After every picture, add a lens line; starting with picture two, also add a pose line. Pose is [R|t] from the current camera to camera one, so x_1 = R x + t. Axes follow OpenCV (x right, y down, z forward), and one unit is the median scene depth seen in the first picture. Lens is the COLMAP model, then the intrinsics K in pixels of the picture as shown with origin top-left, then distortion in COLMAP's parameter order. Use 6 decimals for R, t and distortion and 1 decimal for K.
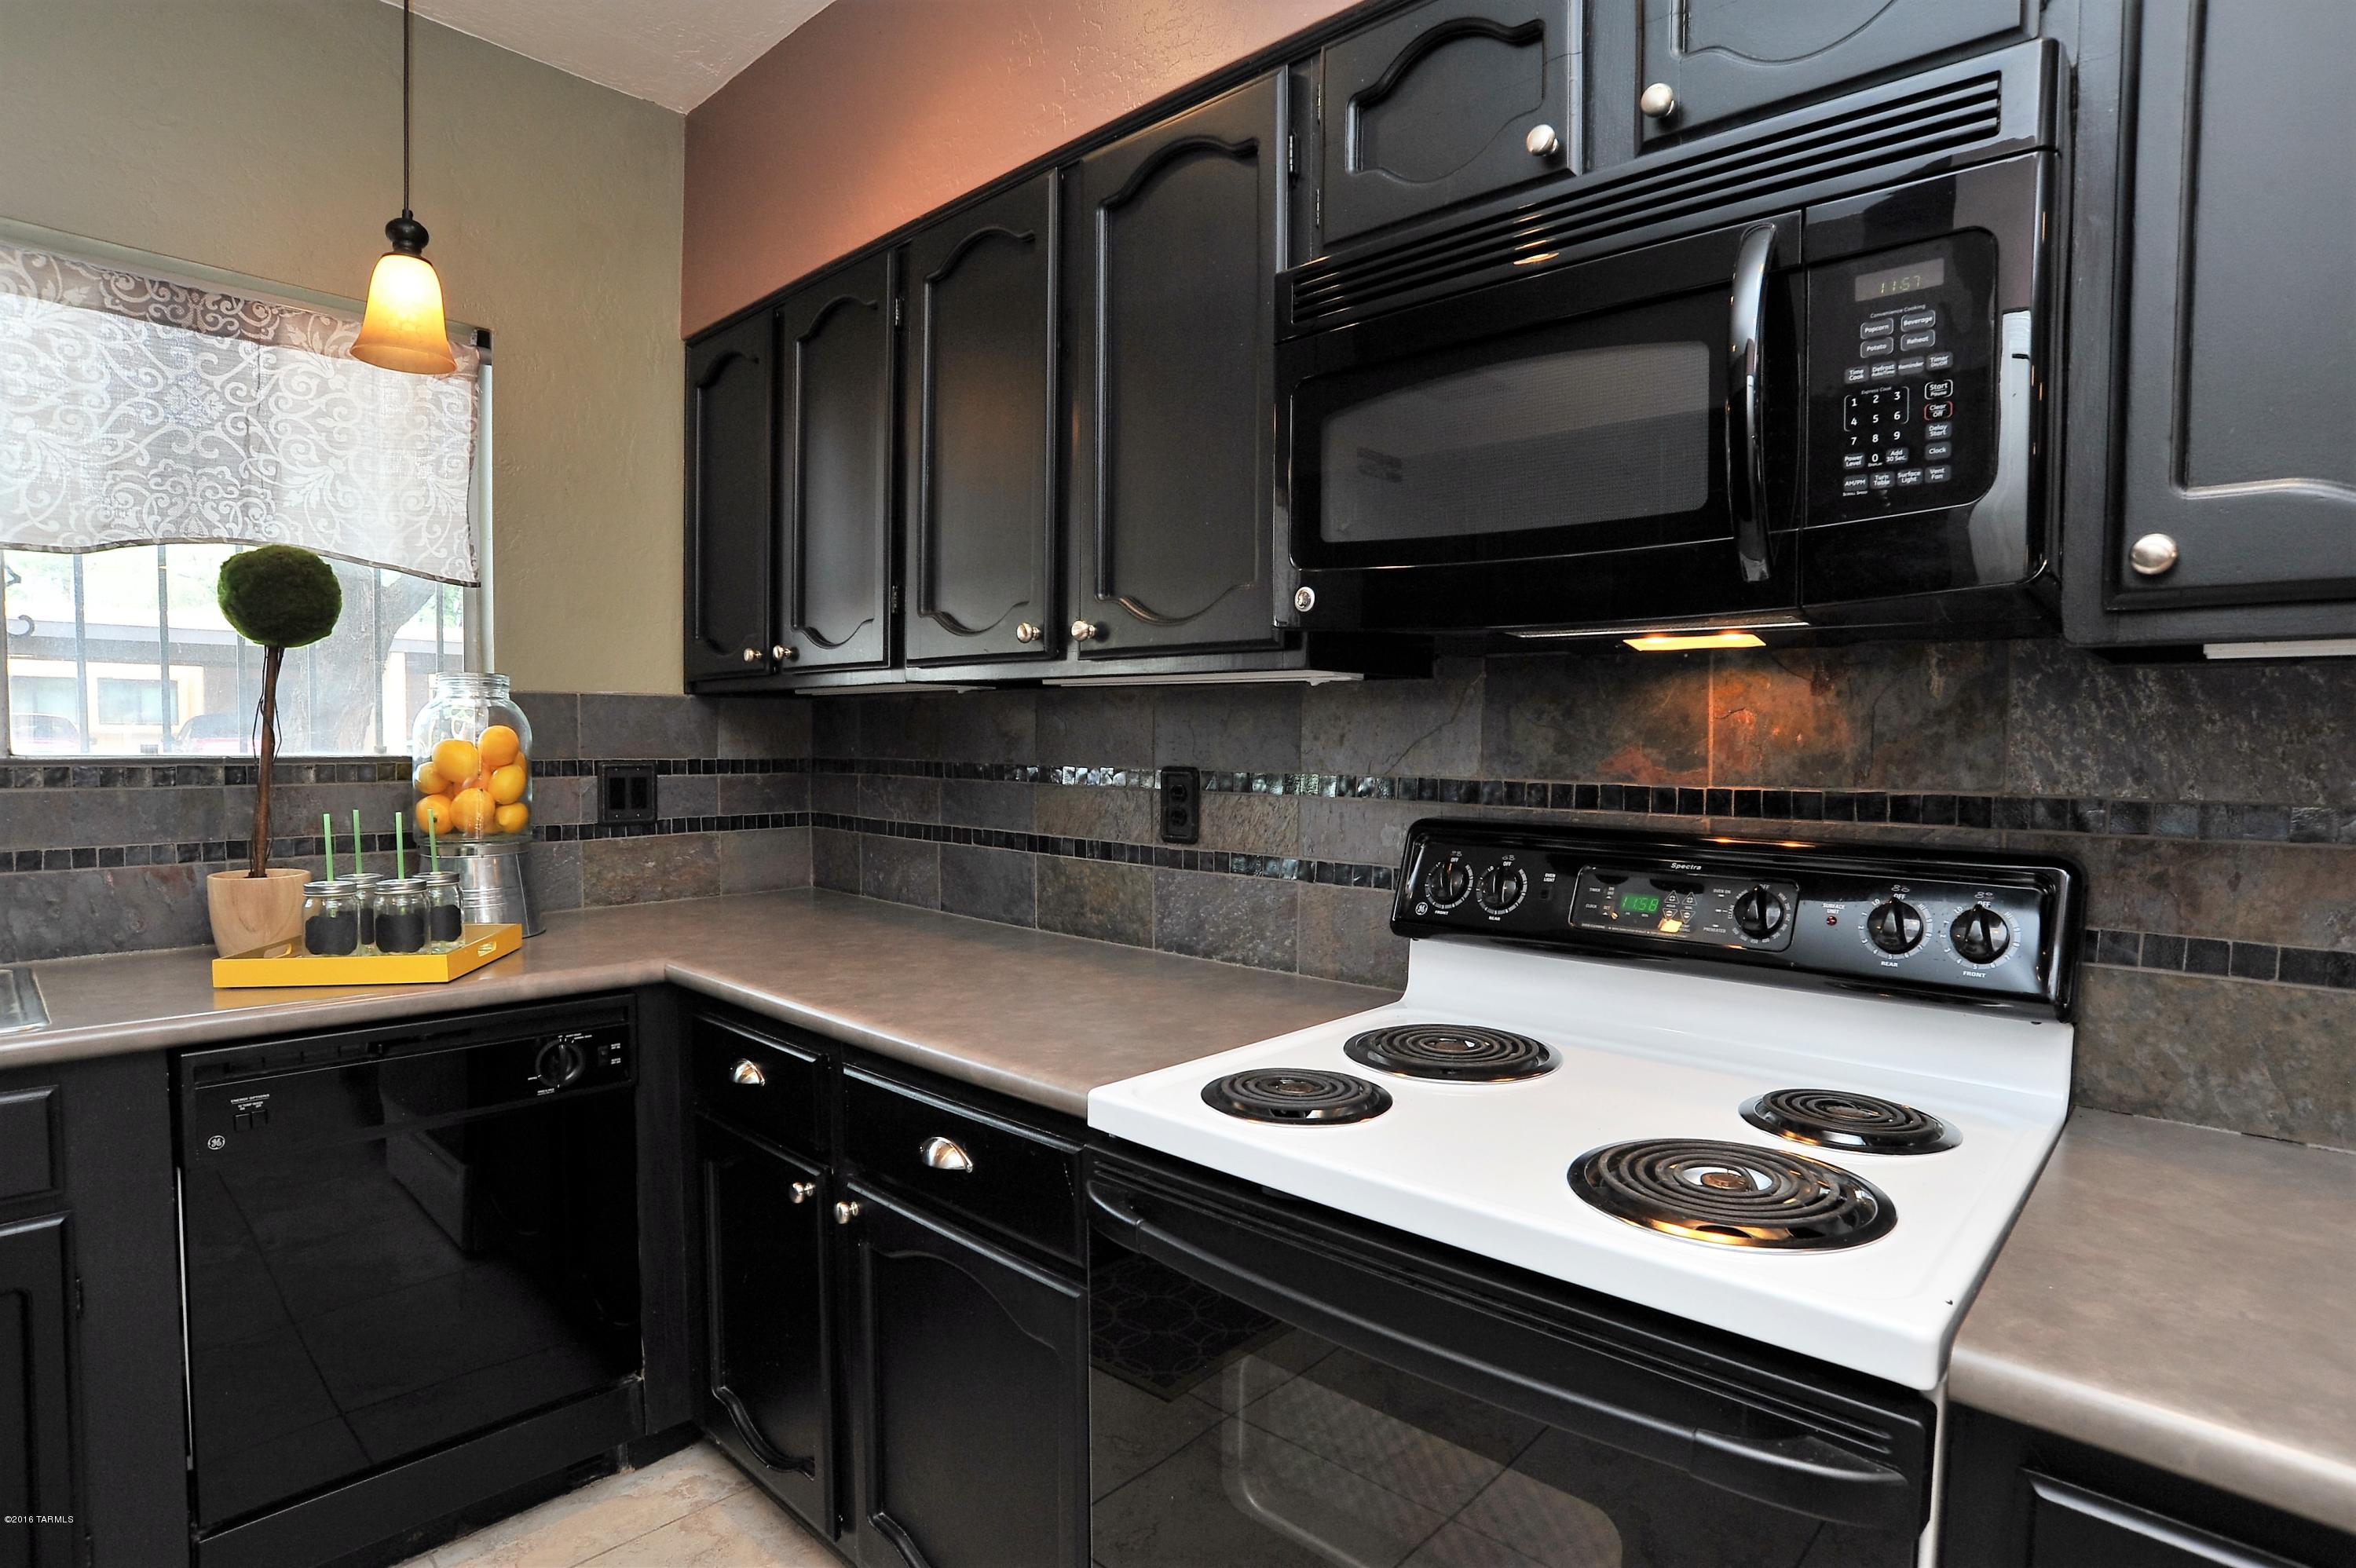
lens RADIAL K [[1181.4, 0, 1145.4], [0, 1181.4, 799.7], [0, 0, 1]] dist [-0.073335, 0.020789]
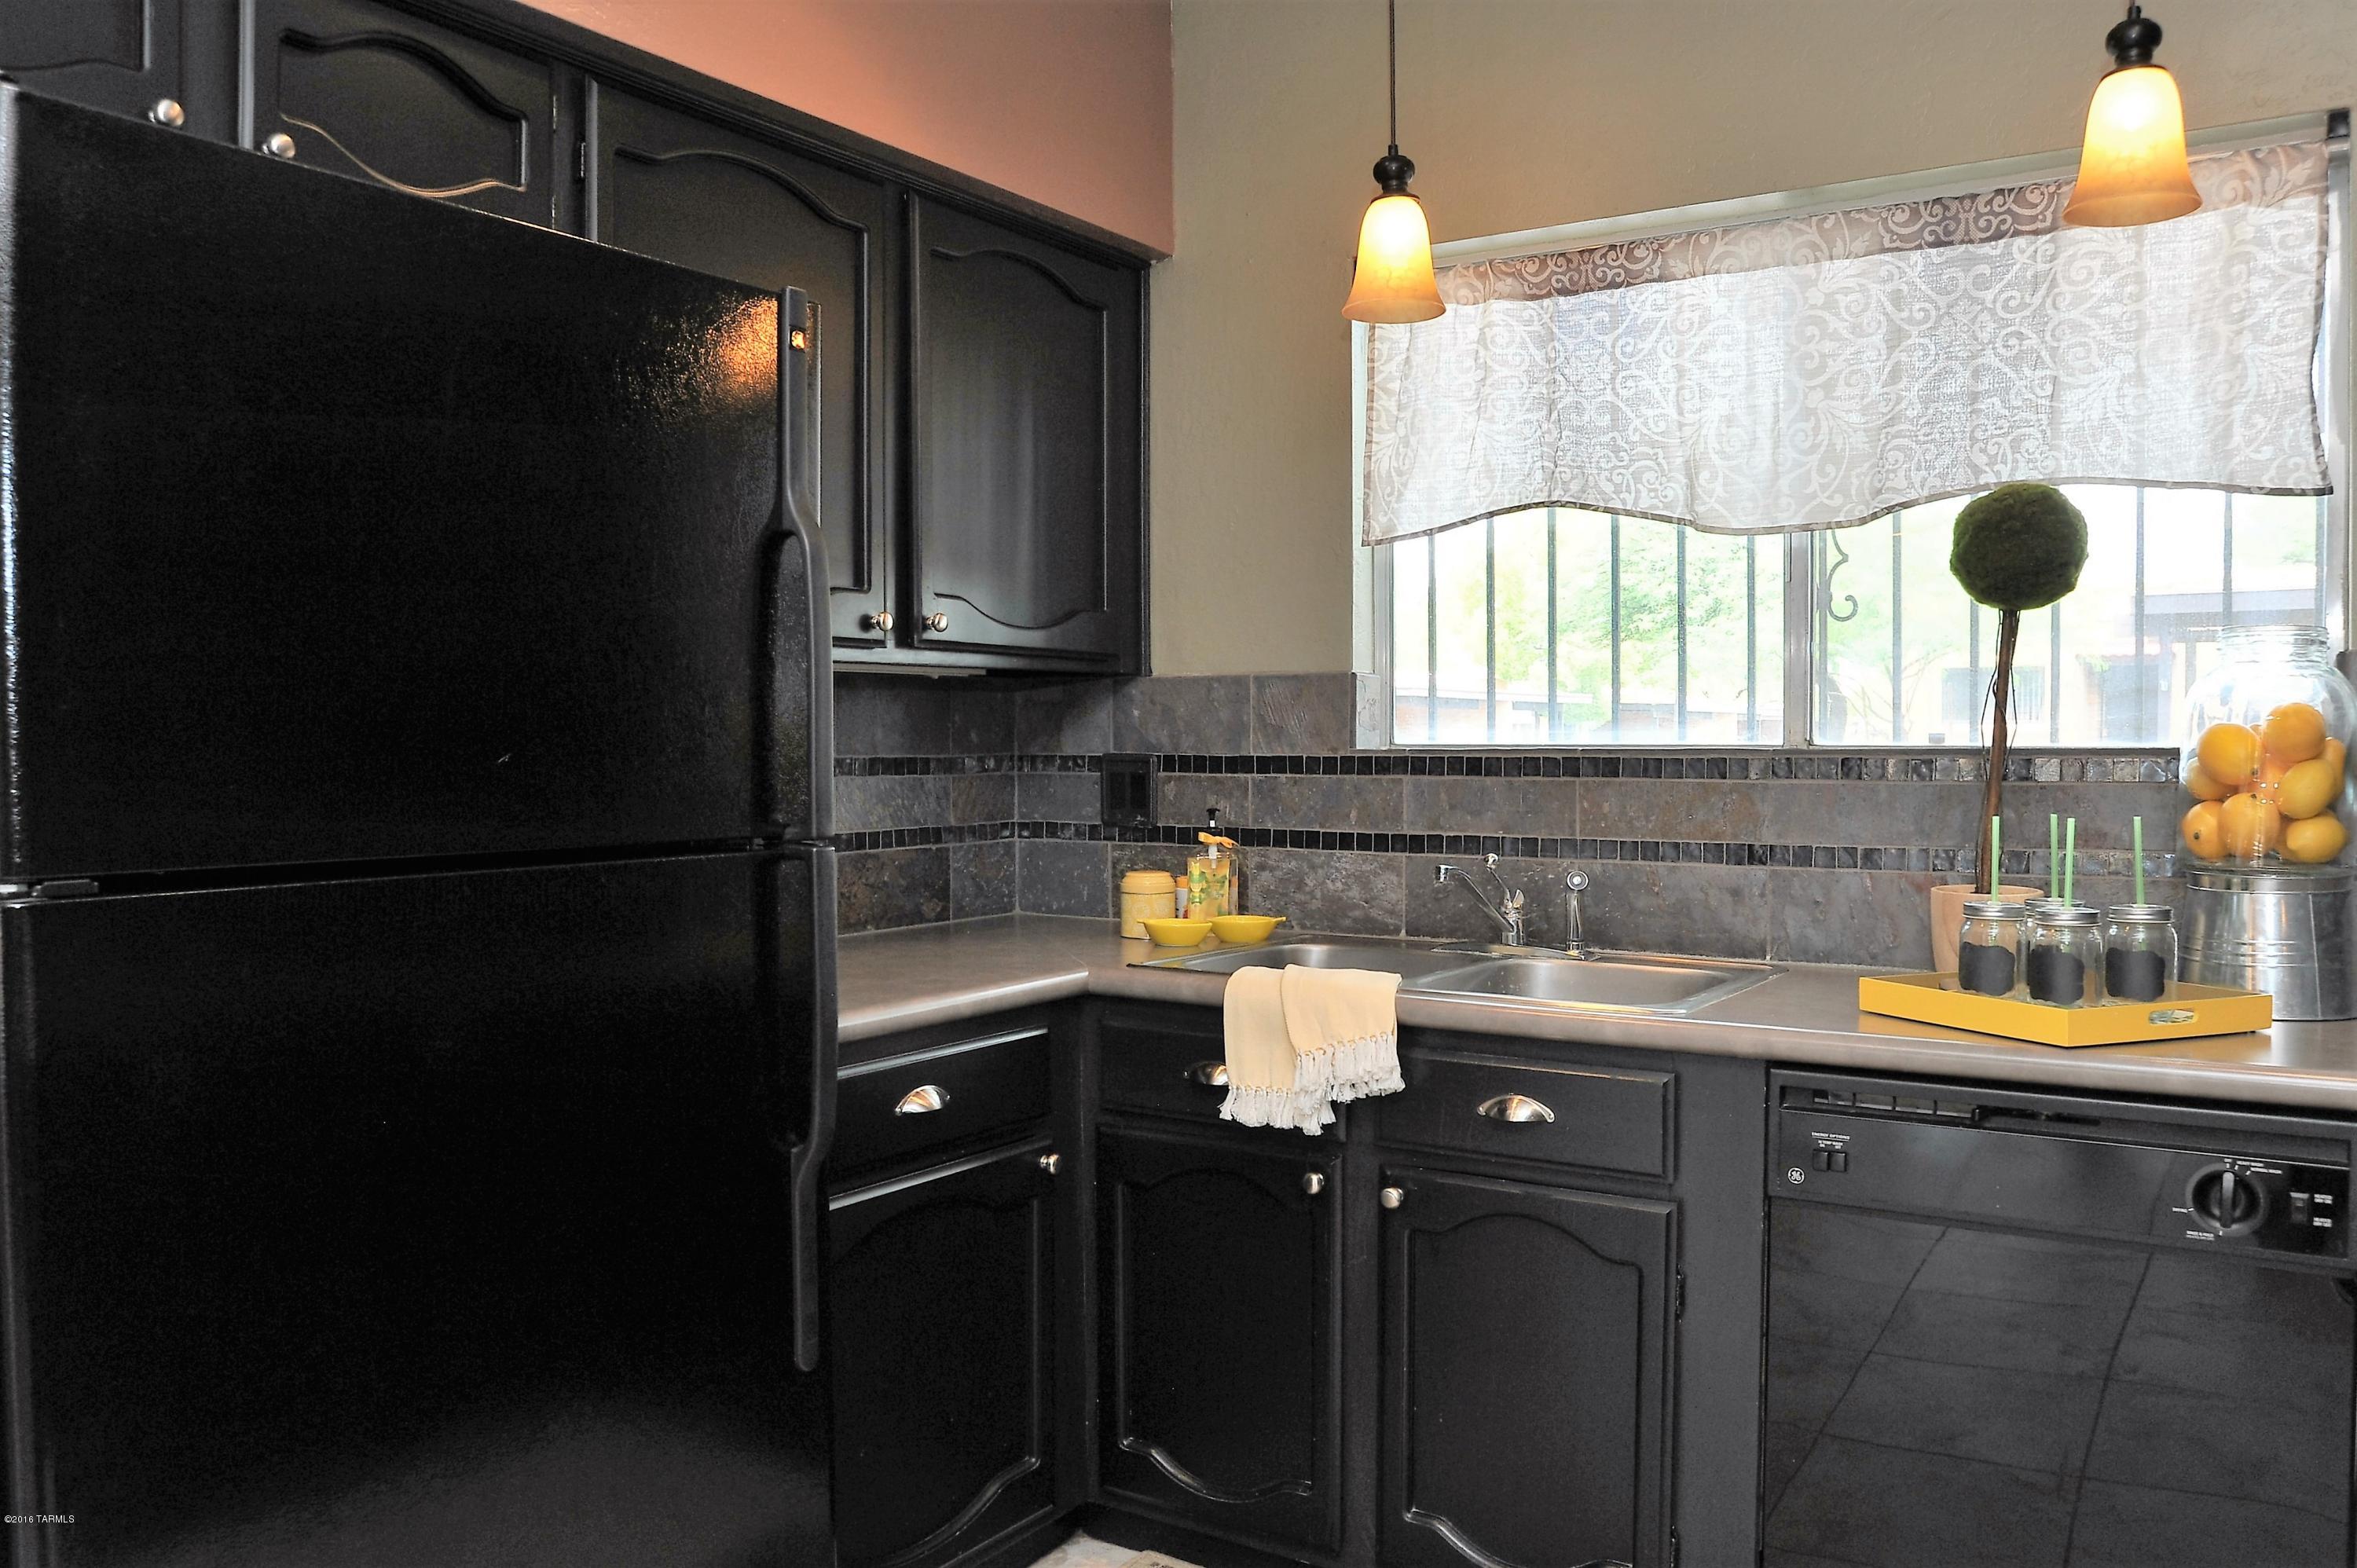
lens RADIAL K [[1799.1, 0, 1192.7], [0, 1799.1, 791.4], [0, 0, 1]] dist [-0.080462, 0.052808]
pose [[0.180897, 0.019316, -0.983312, 0.372158], [-0.040531, 0.999104, 0.012170, 0.002159], [0.982667, 0.037653, 0.181517, 0.206596]]
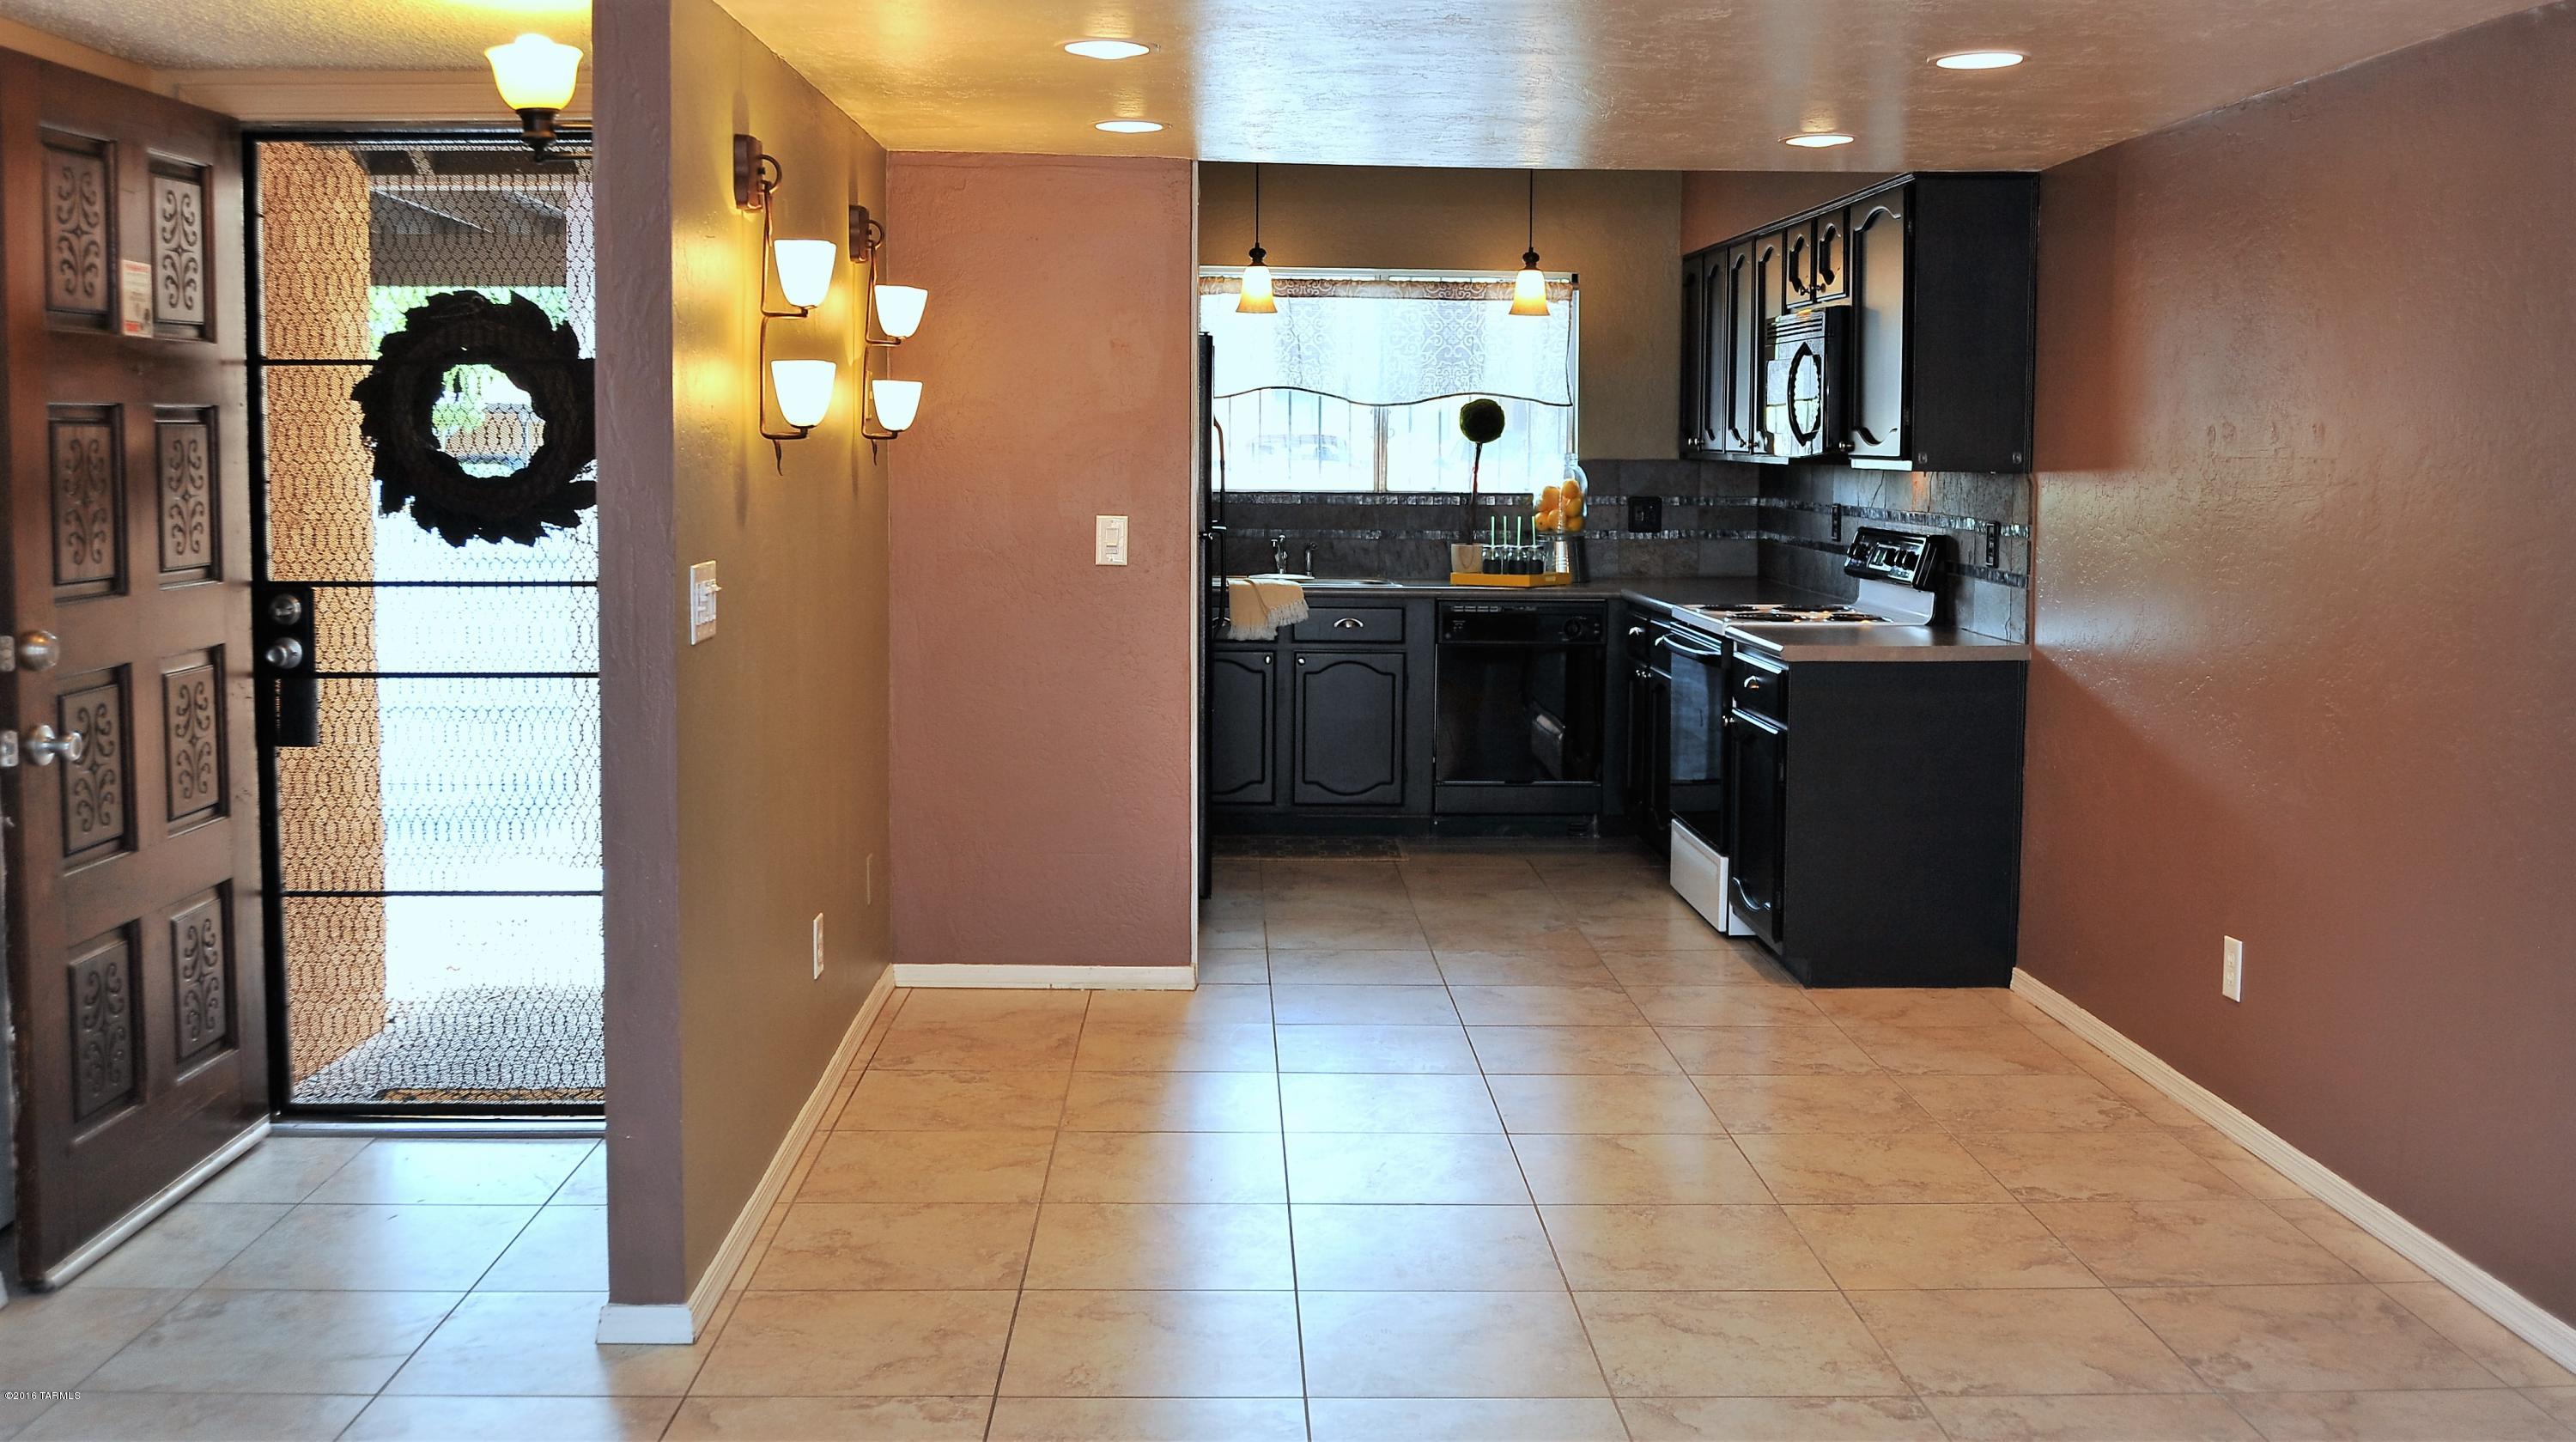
lens RADIAL K [[2513.6, 0, 1338.5], [0, 2513.6, 612.5], [0, 0, 1]] dist [-0.045170, 0.000000]
pose [[0.732253, 0.042833, -0.679684, 2.450054], [-0.034725, 0.999070, 0.025549, 0.082802], [0.680147, 0.004894, 0.733060, -2.863170]]
